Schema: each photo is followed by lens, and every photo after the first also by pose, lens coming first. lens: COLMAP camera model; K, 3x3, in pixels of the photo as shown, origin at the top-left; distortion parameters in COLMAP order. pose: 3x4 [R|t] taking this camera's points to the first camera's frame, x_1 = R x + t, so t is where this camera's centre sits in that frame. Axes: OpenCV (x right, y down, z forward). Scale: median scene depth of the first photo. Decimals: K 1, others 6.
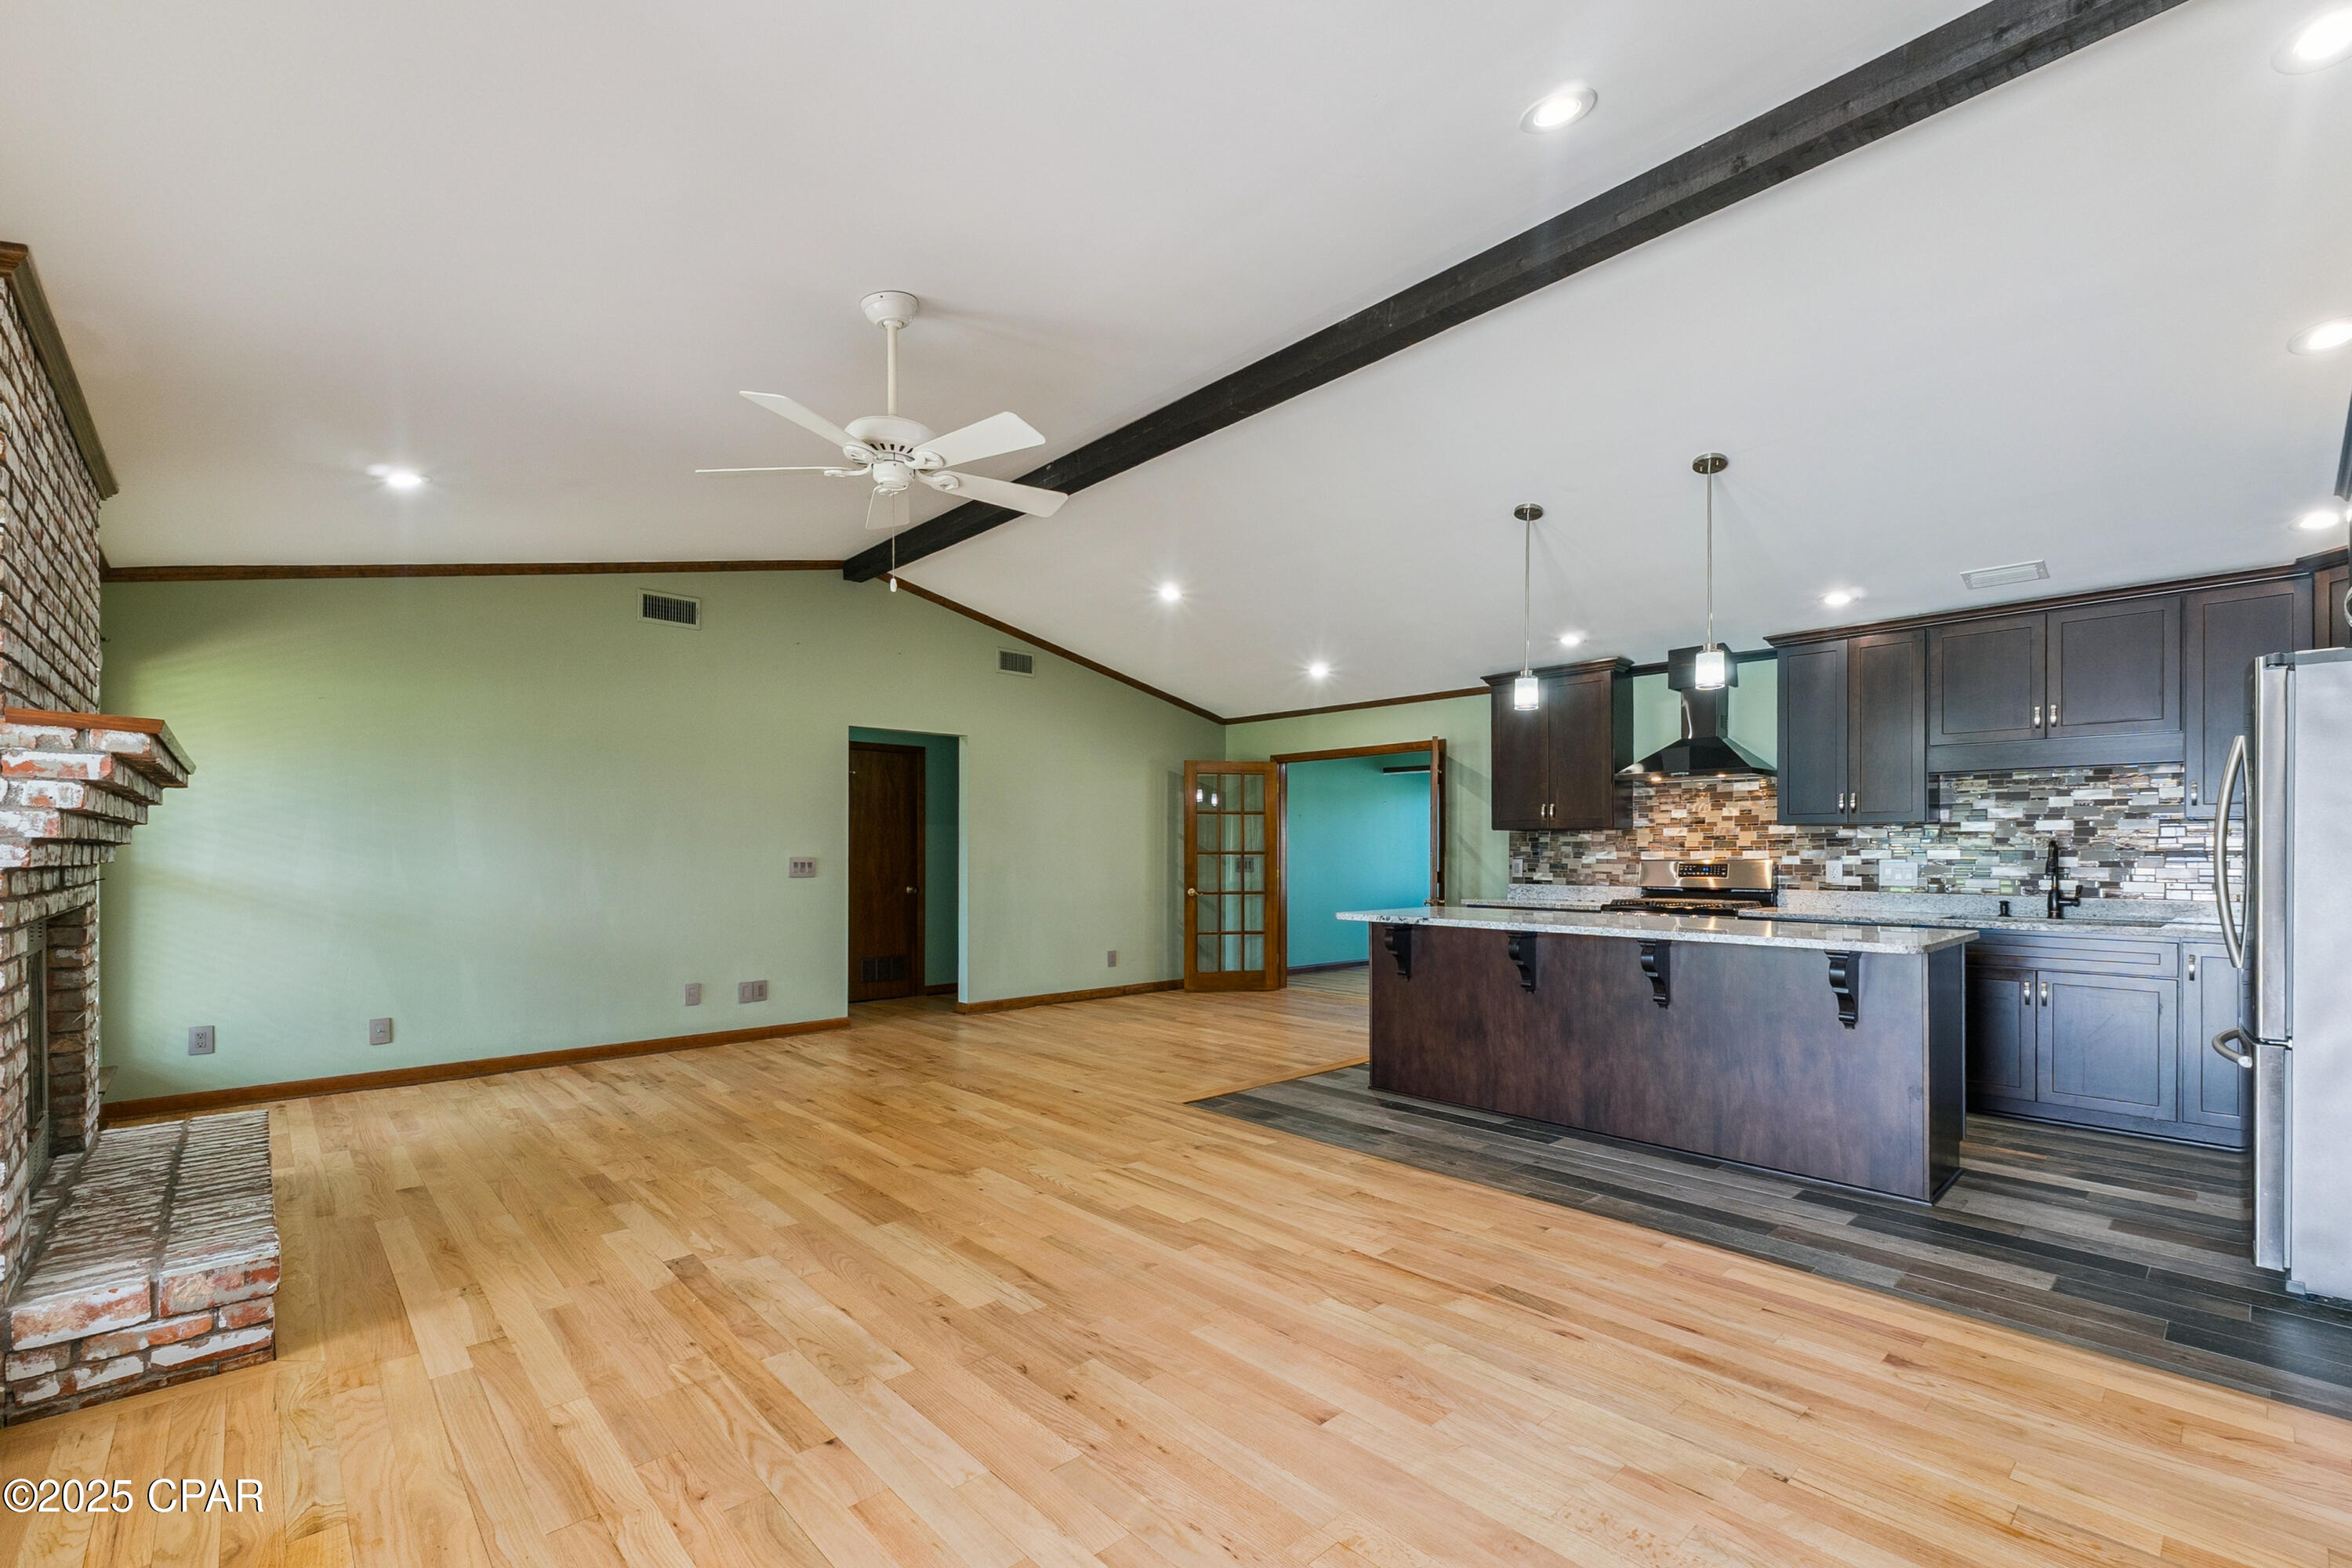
lens RADIAL K [[991.8, 0, 1189.0], [0, 991.8, 857.0], [0, 0, 1]] dist [0.007207, -0.002465]
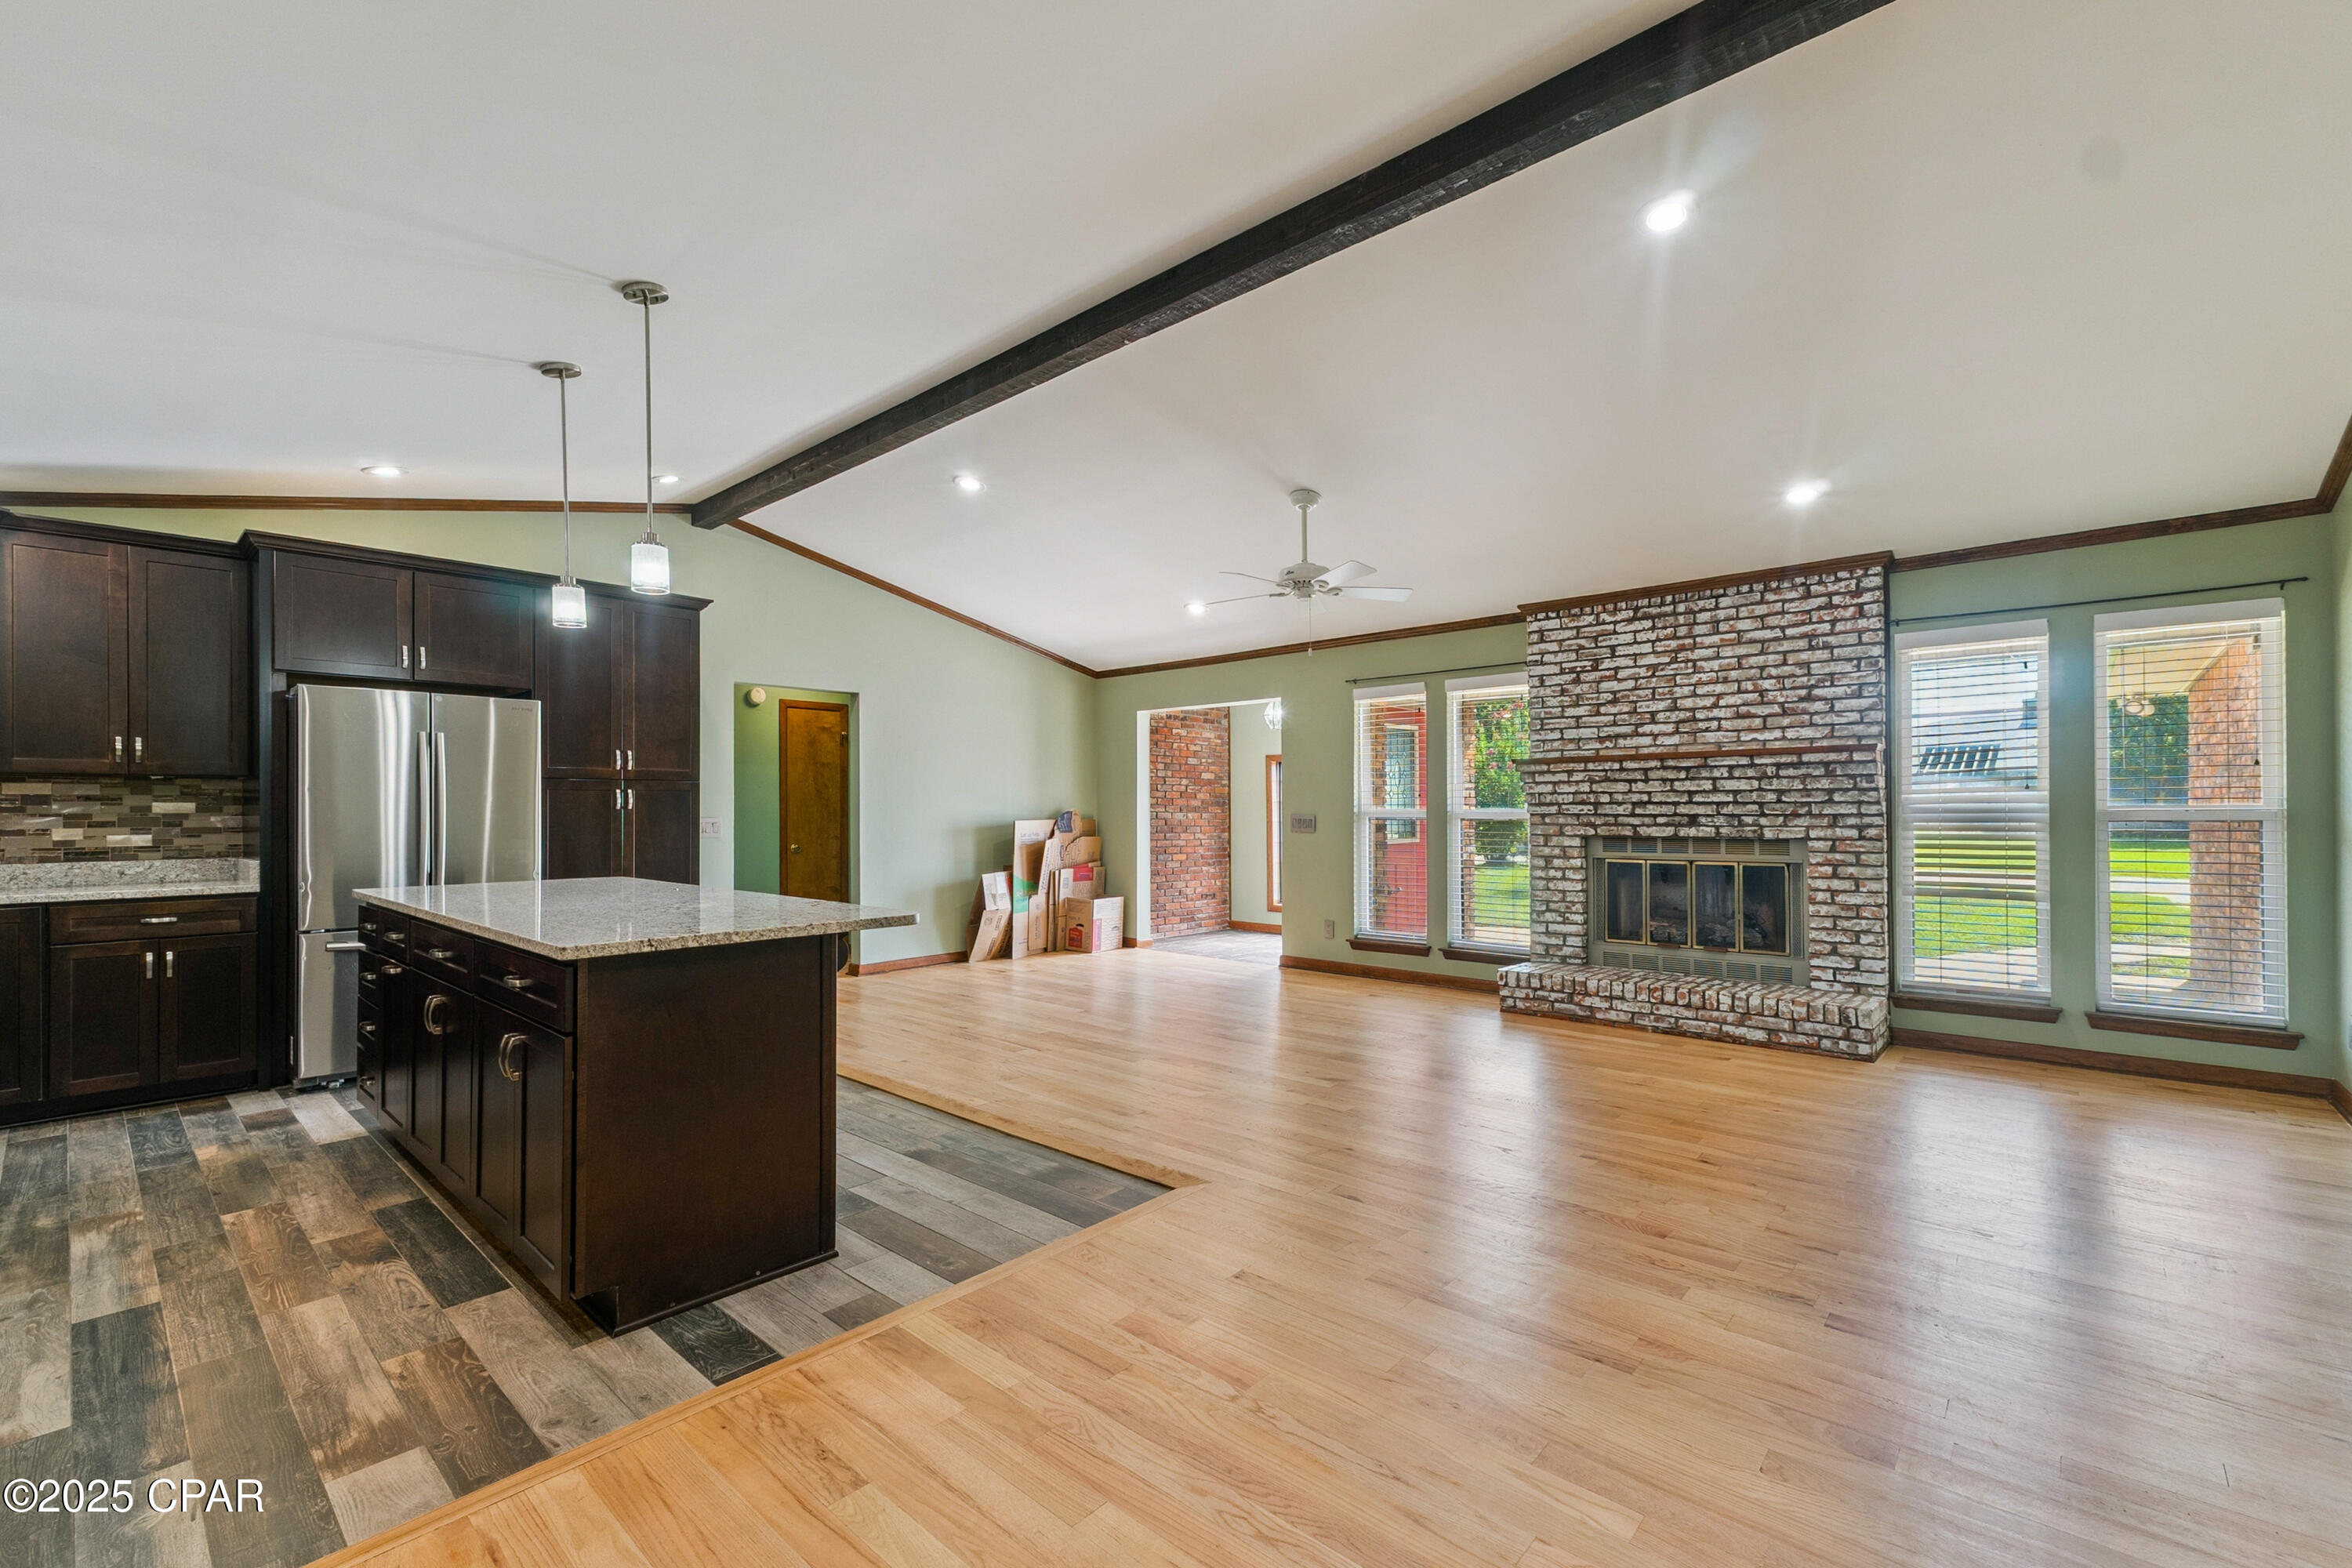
lens RADIAL K [[991.8, 0, 1181.1], [0, 991.8, 802.4], [0, 0, 1]] dist [0.007207, -0.002465]
pose [[-0.995794, 0.000715, -0.091623, 0.046586], [0.001031, 0.999994, -0.003397, -0.006038], [0.091619, -0.003477, -0.995788, 1.527862]]
